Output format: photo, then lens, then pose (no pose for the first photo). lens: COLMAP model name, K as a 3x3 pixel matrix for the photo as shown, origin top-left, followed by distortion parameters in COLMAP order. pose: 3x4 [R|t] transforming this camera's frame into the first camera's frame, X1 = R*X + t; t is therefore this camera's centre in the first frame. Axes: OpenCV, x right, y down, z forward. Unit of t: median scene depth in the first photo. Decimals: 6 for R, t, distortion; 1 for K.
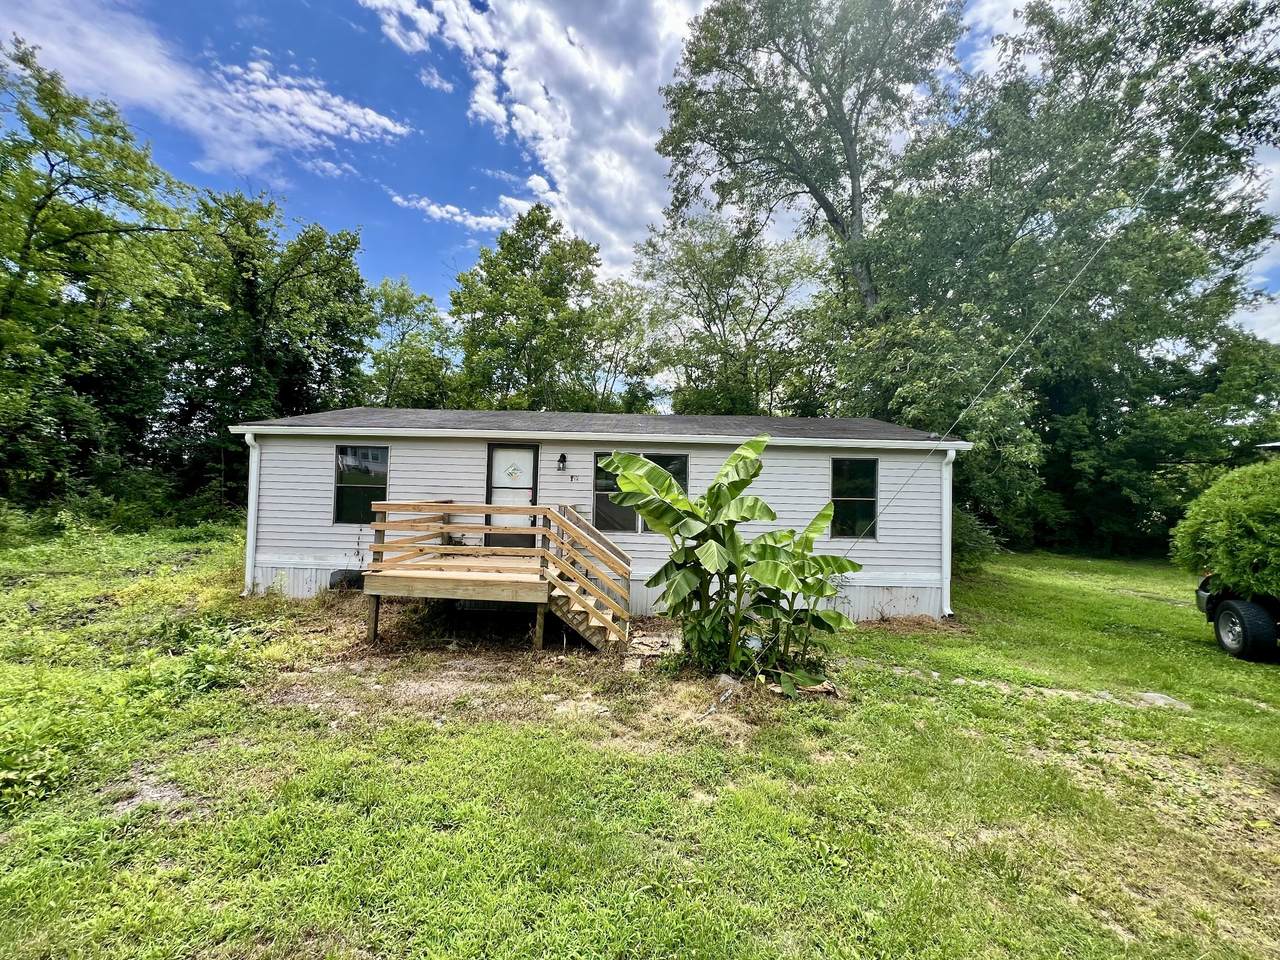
lens RADIAL K [[517.2, 0, 643.8], [0, 517.2, 476.5], [0, 0, 1]] dist [0.000684, 0.000078]
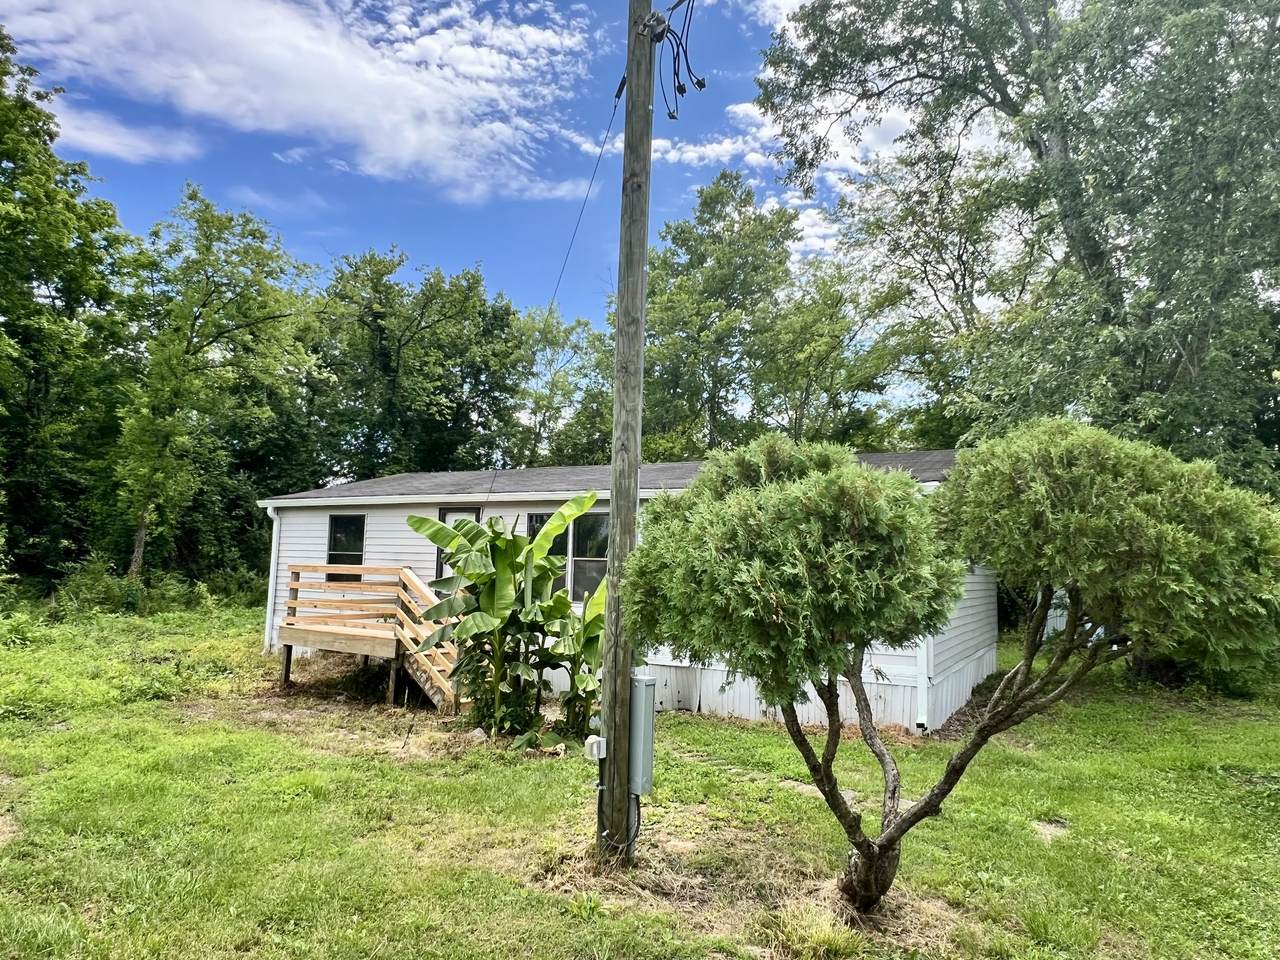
lens RADIAL K [[828.6, 0, 636.6], [0, 828.6, 478.5], [0, 0, 1]] dist [-0.006654, -0.002441]
pose [[0.885956, -0.053830, -0.460635, 0.742052], [0.014192, 0.995923, -0.089088, 0.025209], [0.463553, 0.072391, 0.883107, -0.206966]]
